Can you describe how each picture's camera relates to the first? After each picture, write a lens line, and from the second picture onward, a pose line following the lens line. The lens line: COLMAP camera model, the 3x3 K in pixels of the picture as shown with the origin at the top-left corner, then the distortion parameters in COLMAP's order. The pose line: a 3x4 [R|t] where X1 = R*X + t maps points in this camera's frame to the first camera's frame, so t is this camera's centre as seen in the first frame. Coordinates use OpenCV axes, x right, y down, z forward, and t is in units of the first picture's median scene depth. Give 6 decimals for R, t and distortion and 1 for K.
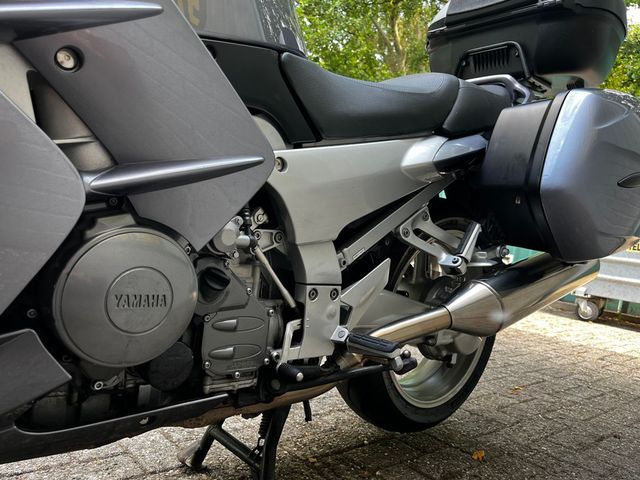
lens RADIAL K [[501.9, 0, 322.1], [0, 501.9, 244.0], [0, 0, 1]] dist [0.074888, -0.139943]
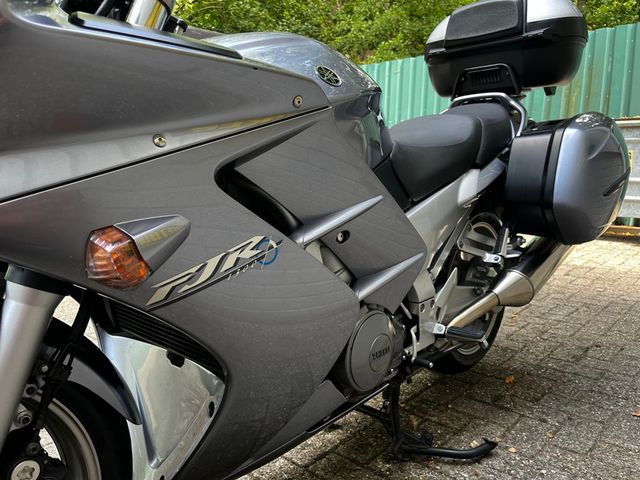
lens RADIAL K [[492.4, 0, 325.8], [0, 492.4, 241.5], [0, 0, 1]] dist [0.080190, -0.113812]
pose [[0.985115, -0.148480, 0.086617, -0.292665], [0.136169, 0.981585, 0.133971, -0.241355], [-0.104914, -0.120182, 0.987193, -0.291049]]
